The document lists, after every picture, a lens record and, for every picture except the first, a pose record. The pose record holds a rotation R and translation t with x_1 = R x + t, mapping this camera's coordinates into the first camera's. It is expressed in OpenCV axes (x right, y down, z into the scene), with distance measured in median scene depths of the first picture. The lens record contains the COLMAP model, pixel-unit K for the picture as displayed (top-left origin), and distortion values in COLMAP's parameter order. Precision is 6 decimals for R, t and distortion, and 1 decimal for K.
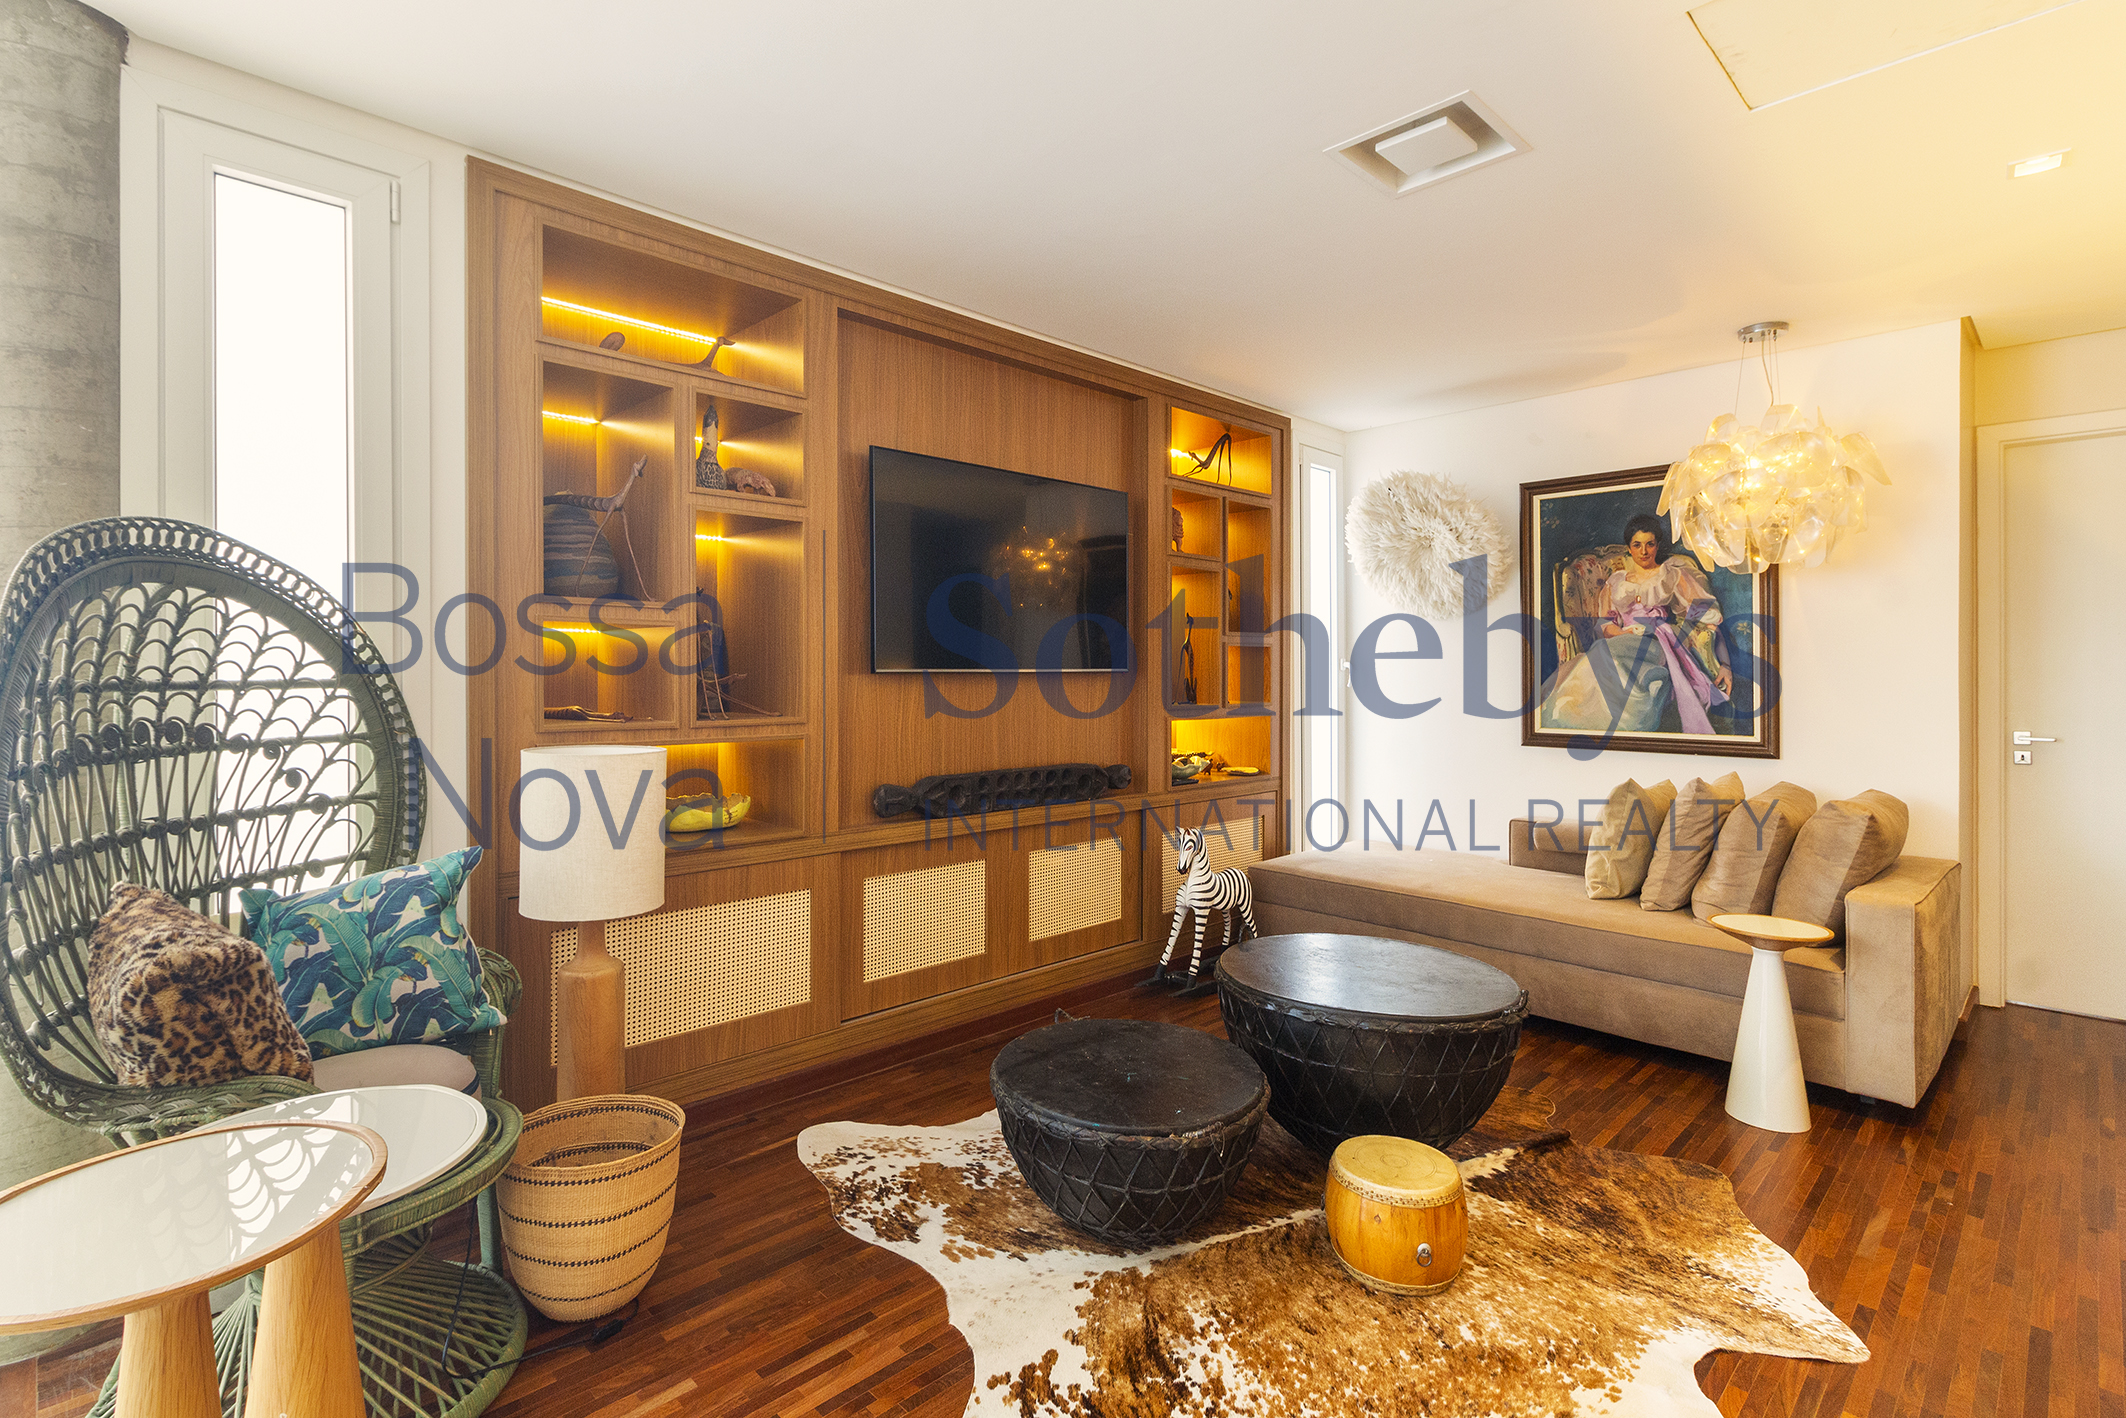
lens RADIAL K [[994.9, 0, 1062.1], [0, 994.9, 664.2], [0, 0, 1]] dist [0.002275, 0.000560]
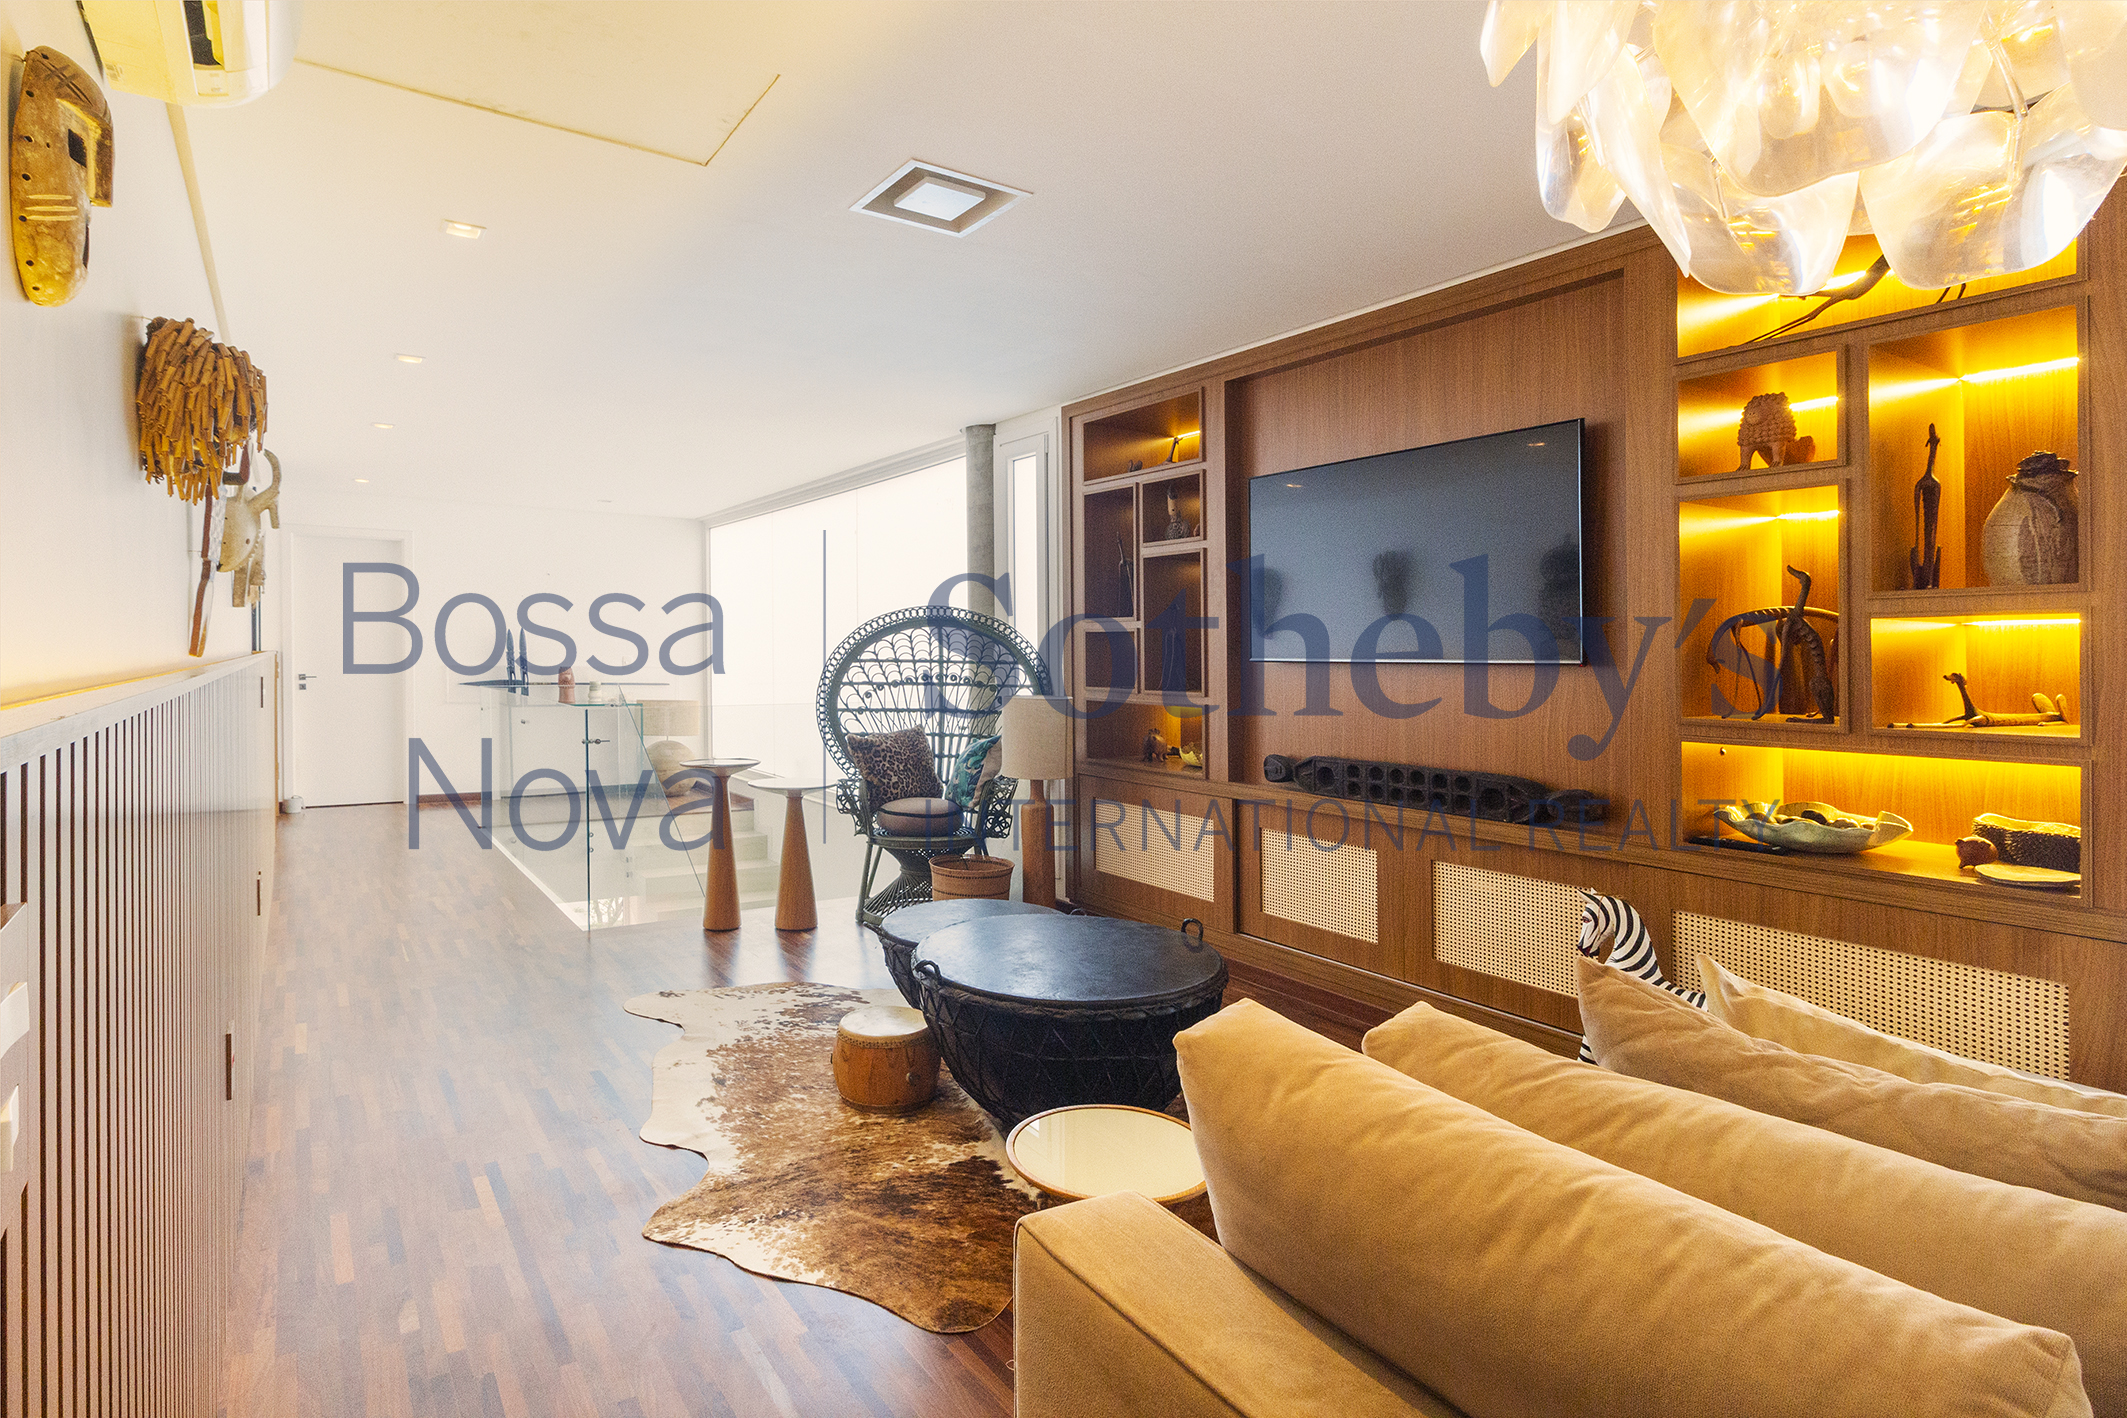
lens RADIAL K [[995.4, 0, 1062.6], [0, 995.4, 664.1], [0, 0, 1]] dist [0.002275, 0.000560]
pose [[-0.108881, 0.000960, -0.994054, 1.497034], [-0.003228, 0.999994, 0.001320, 0.016999], [0.994050, 0.003352, -0.108877, 1.259794]]
